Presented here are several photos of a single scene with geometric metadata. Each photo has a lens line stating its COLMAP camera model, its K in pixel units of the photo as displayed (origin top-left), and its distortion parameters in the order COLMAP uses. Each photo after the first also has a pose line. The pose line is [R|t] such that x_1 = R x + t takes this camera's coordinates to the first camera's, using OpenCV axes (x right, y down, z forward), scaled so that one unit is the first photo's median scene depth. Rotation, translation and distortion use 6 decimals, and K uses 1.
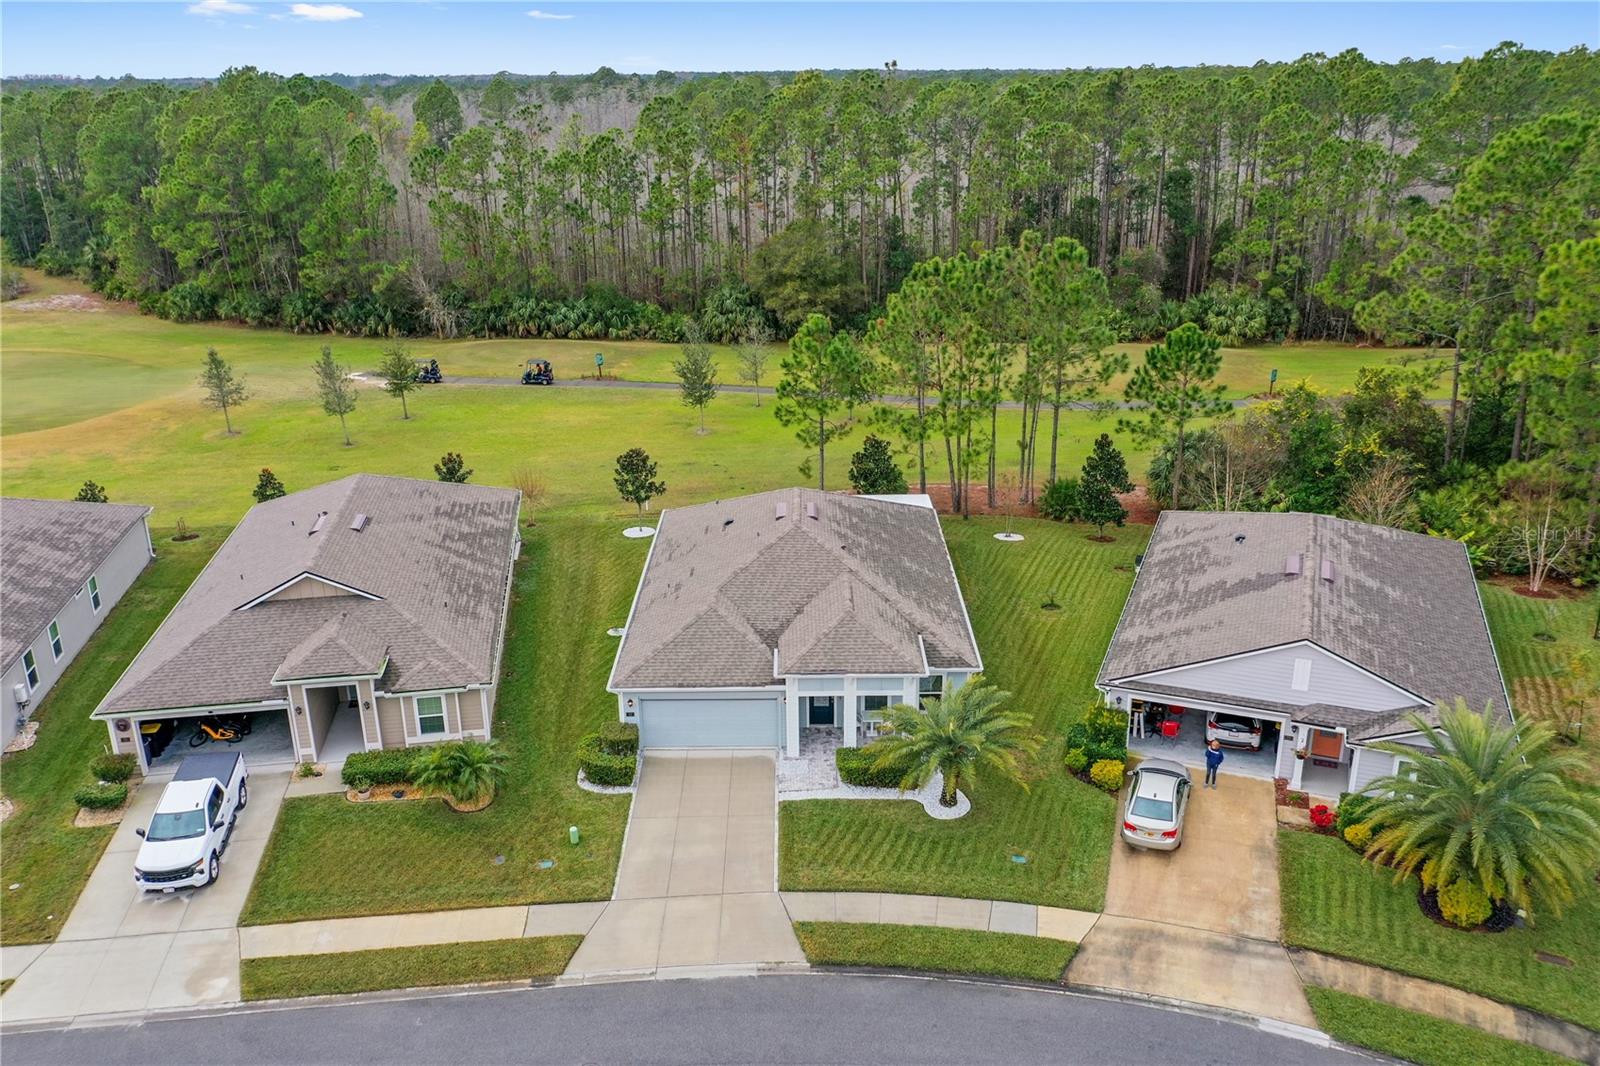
lens RADIAL K [[1249.8, 0, 802.8], [0, 1249.8, 537.2], [0, 0, 1]] dist [0.027065, 0.000793]
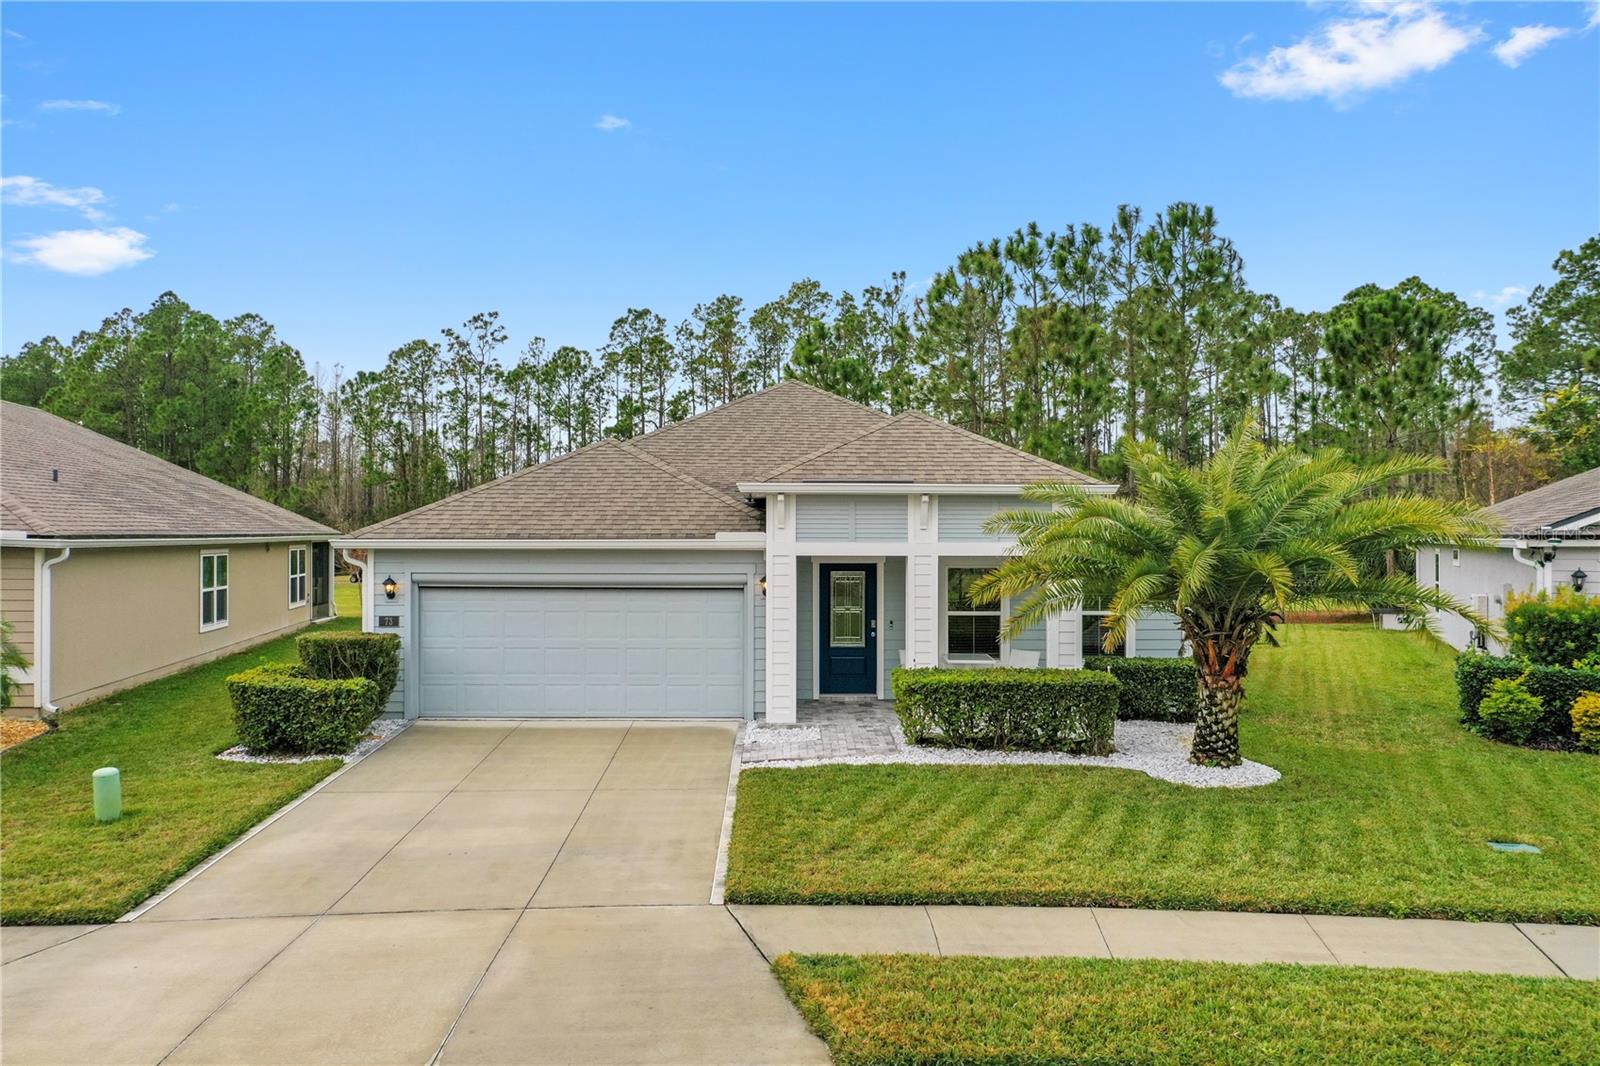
lens RADIAL K [[1249.8, 0, 794.8], [0, 1249.8, 529.0], [0, 0, 1]] dist [0.027065, 0.000793]
pose [[0.999941, 0.010810, 0.000681, -0.004258], [-0.009851, 0.933773, -0.357731, 0.264575], [-0.004503, 0.357704, 0.933824, 0.612359]]
